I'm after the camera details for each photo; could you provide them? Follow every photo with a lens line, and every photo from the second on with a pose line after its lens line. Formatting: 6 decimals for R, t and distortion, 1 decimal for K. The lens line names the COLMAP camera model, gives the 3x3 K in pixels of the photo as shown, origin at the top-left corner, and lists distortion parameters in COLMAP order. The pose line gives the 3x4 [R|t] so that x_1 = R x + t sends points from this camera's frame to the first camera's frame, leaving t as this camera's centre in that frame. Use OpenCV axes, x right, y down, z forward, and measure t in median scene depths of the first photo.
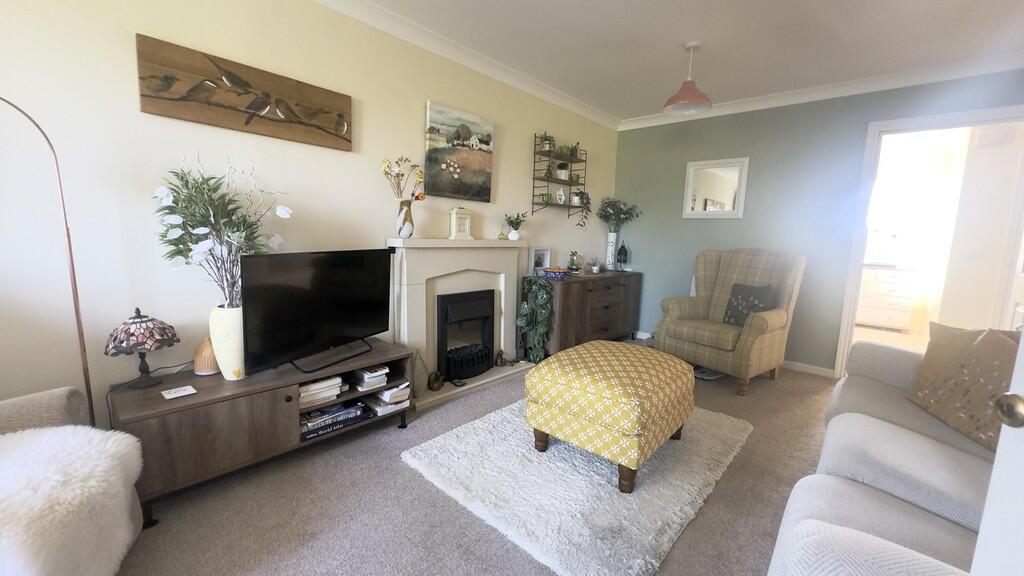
lens RADIAL K [[406.8, 0, 512.0], [0, 406.8, 288.0], [0, 0, 1]] dist [-0.003103, -0.000337]
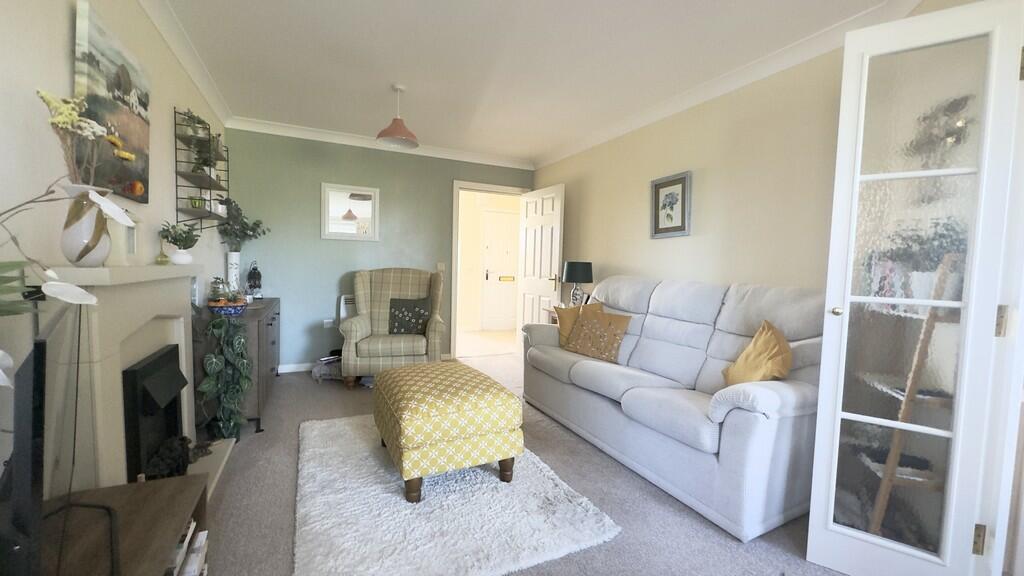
lens RADIAL K [[406.8, 0, 512.0], [0, 406.8, 288.0], [0, 0, 1]] dist [-0.003103, -0.000337]
pose [[0.375437, -0.072566, 0.924003, -0.457680], [0.108953, 0.993474, 0.033753, -0.051185], [-0.920422, 0.088001, 0.380893, 0.305411]]
